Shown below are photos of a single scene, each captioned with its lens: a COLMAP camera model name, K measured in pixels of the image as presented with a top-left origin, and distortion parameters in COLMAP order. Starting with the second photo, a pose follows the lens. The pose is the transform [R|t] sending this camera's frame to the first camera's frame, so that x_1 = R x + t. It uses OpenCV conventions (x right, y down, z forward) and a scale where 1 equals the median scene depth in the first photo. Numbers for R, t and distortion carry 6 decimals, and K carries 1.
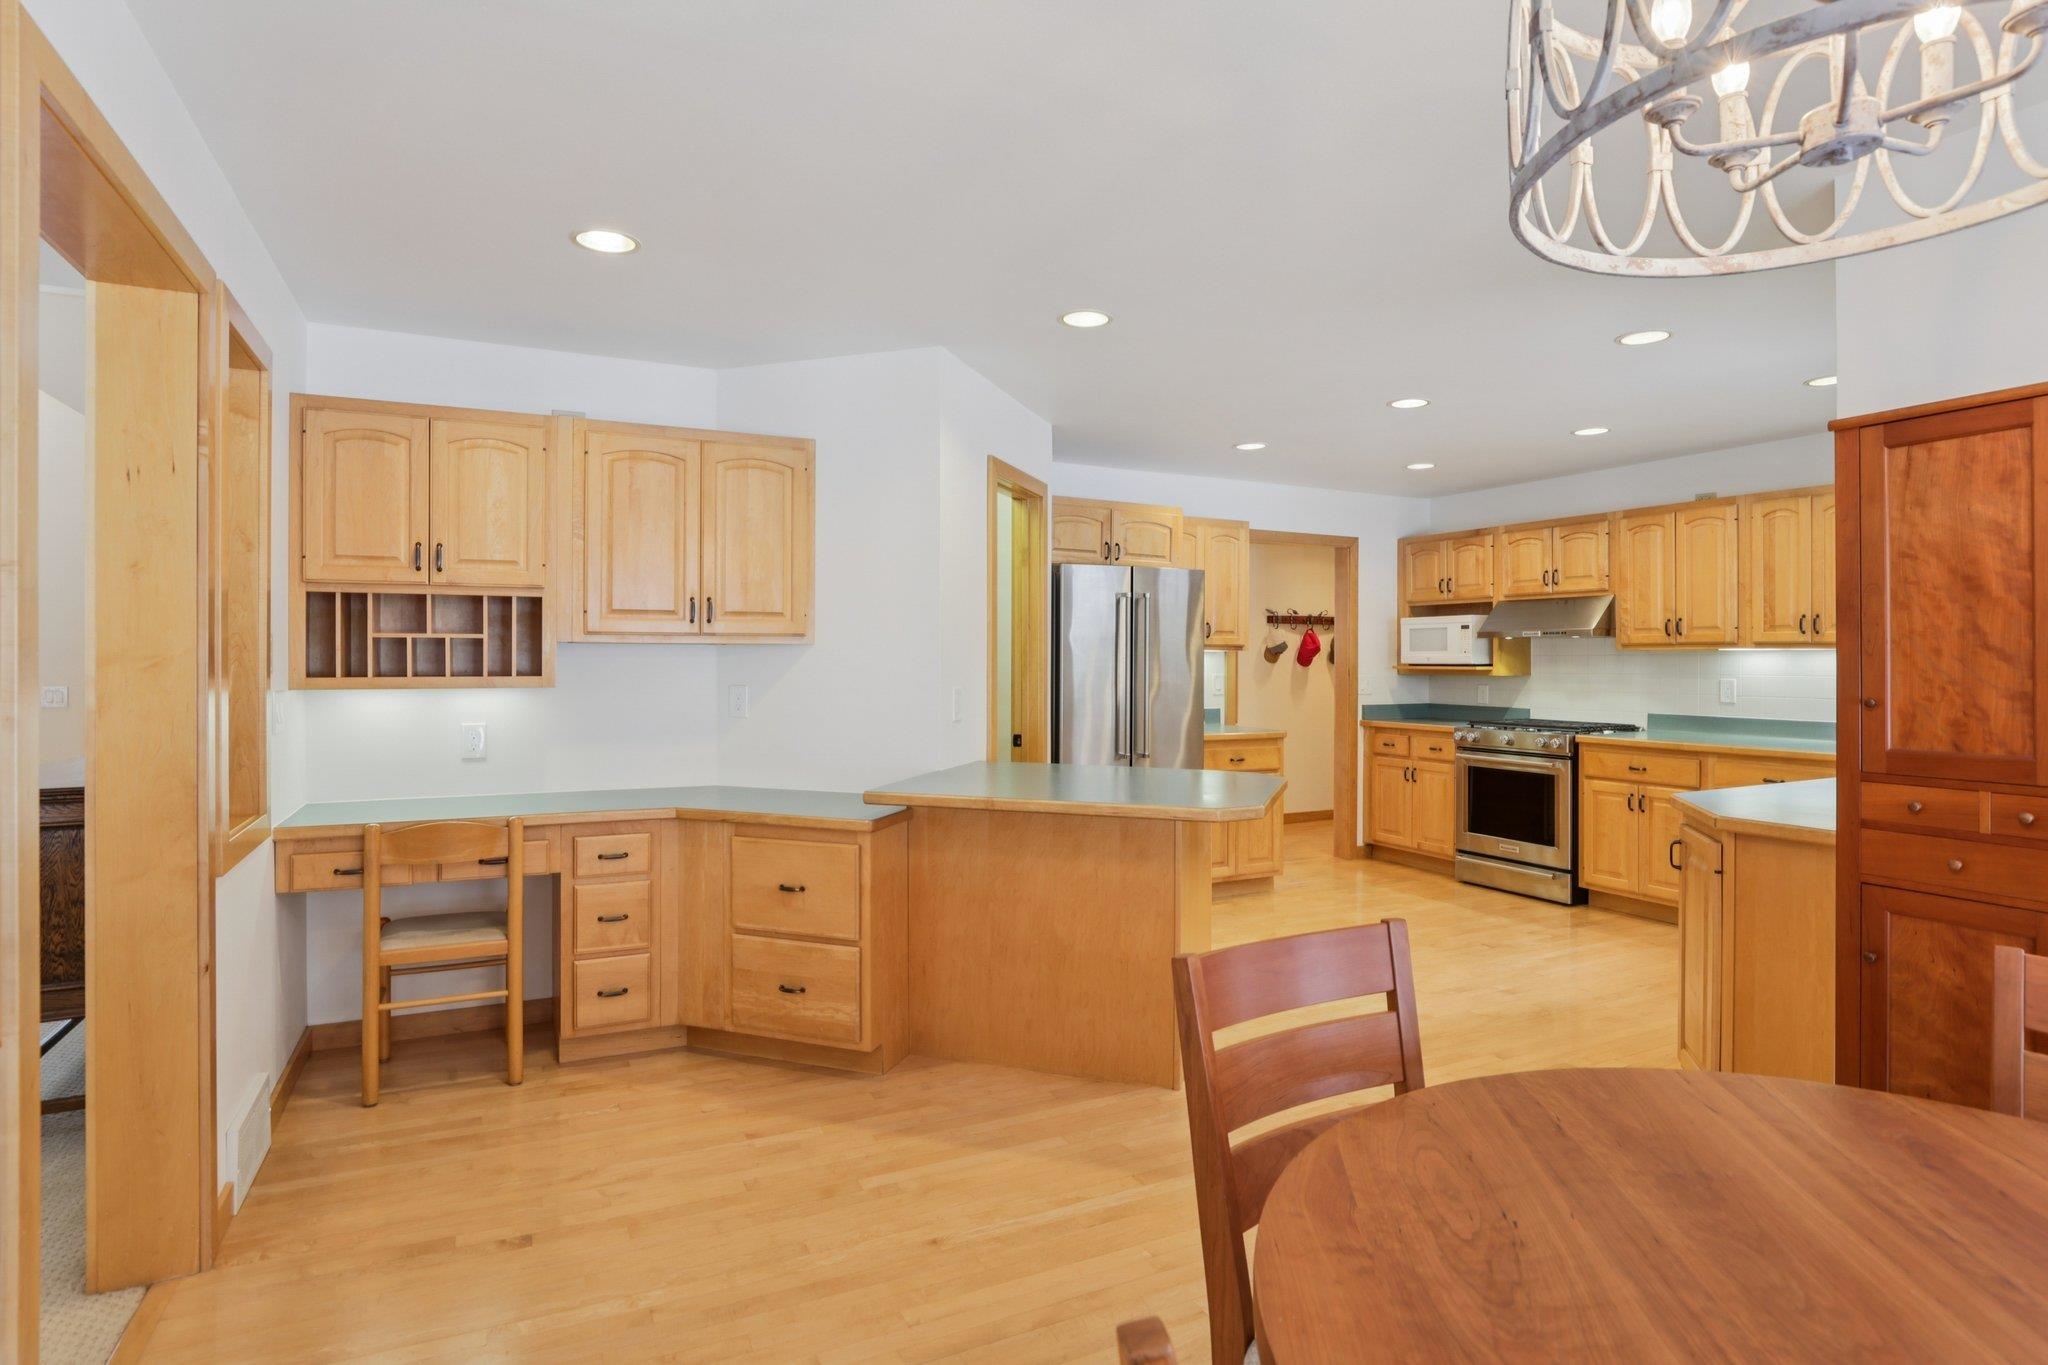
lens RADIAL K [[1058.4, 0, 1026.9], [0, 1058.4, 669.1], [0, 0, 1]] dist [-0.024166, 0.000707]
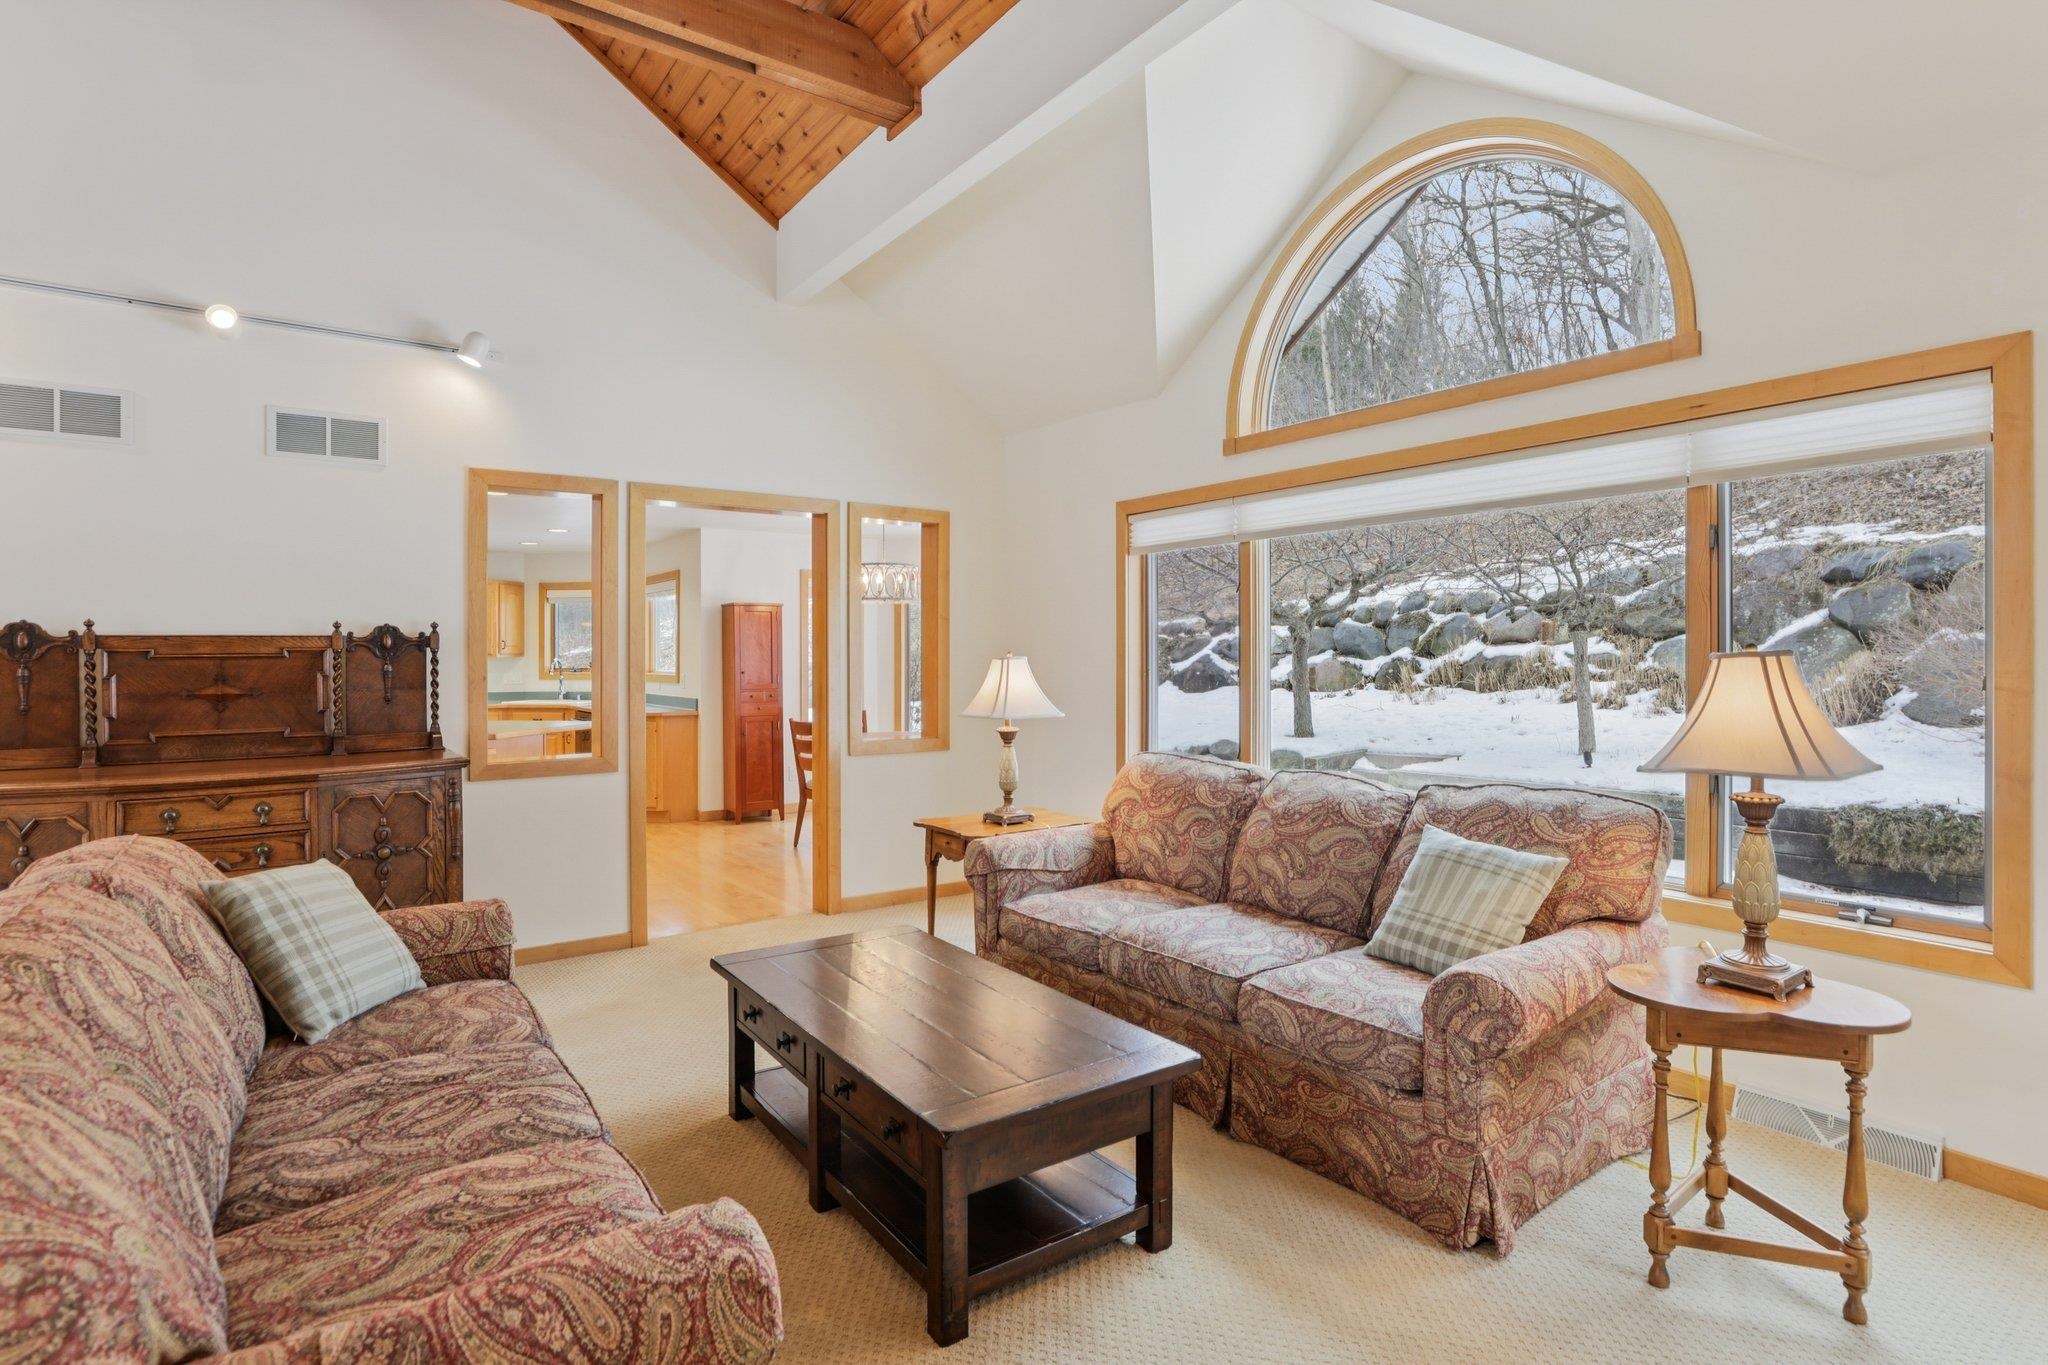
lens RADIAL K [[987.8, 0, 1024.0], [0, 987.8, 682.5], [0, 0, 1]] dist [-0.051399, -0.000197]
pose [[-0.170159, -0.023571, 0.985135, -1.164125], [0.008585, 0.999640, 0.025401, -0.006995], [-0.985379, 0.012780, -0.169896, 0.204127]]
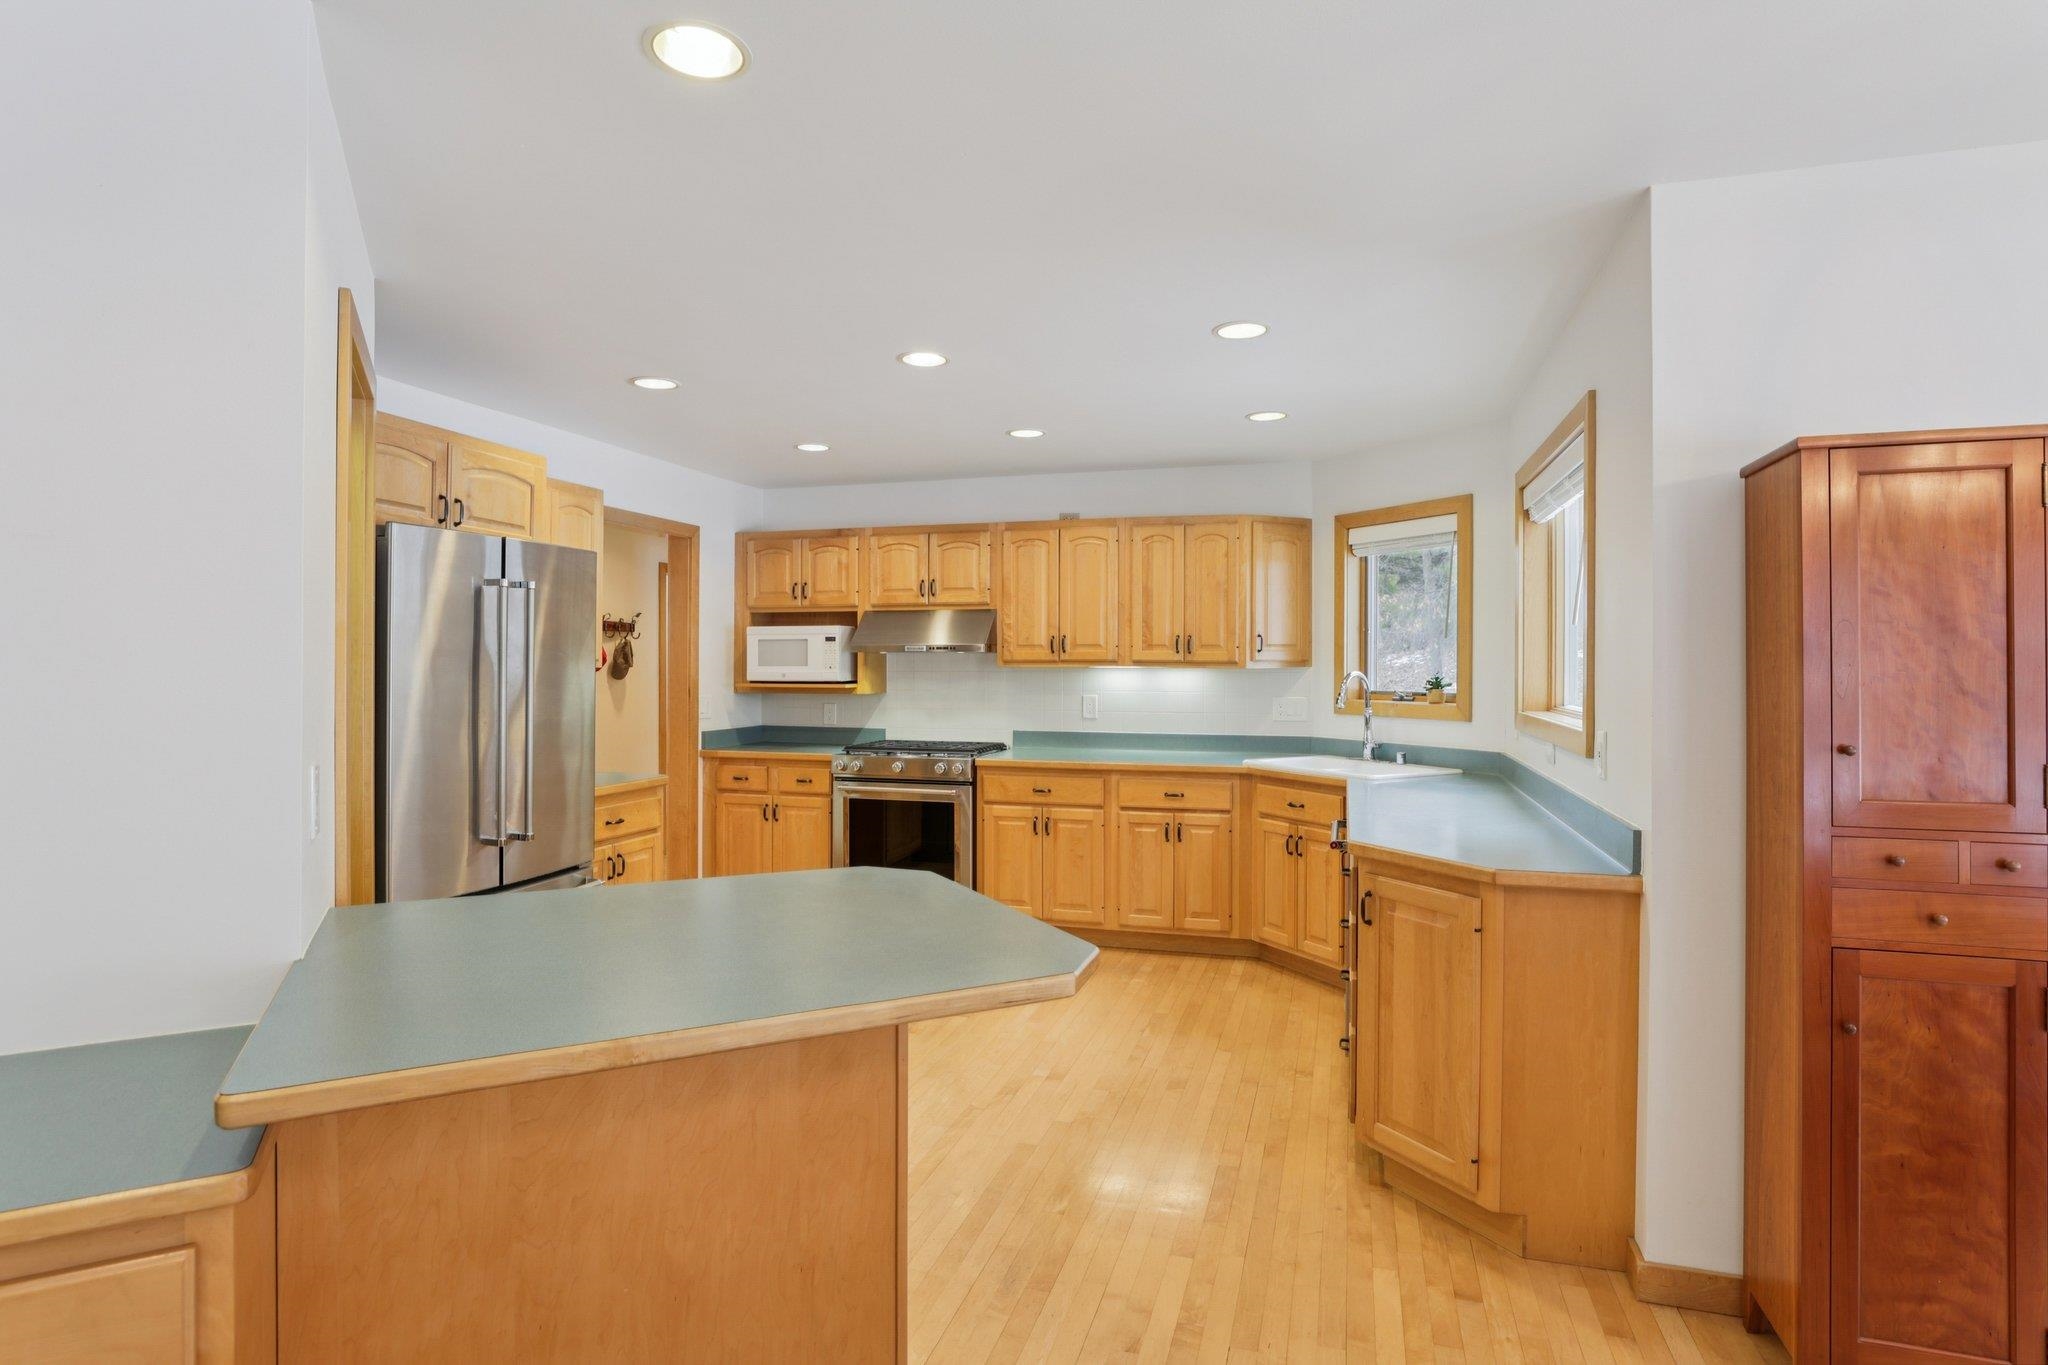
lens RADIAL K [[1058.4, 0, 1026.9], [0, 1058.4, 669.1], [0, 0, 1]] dist [-0.024166, 0.000707]
pose [[0.692349, -0.003614, 0.721554, -0.125129], [0.006064, 0.999981, -0.000810, -0.015539], [-0.721537, 0.004936, 0.692358, 0.319152]]
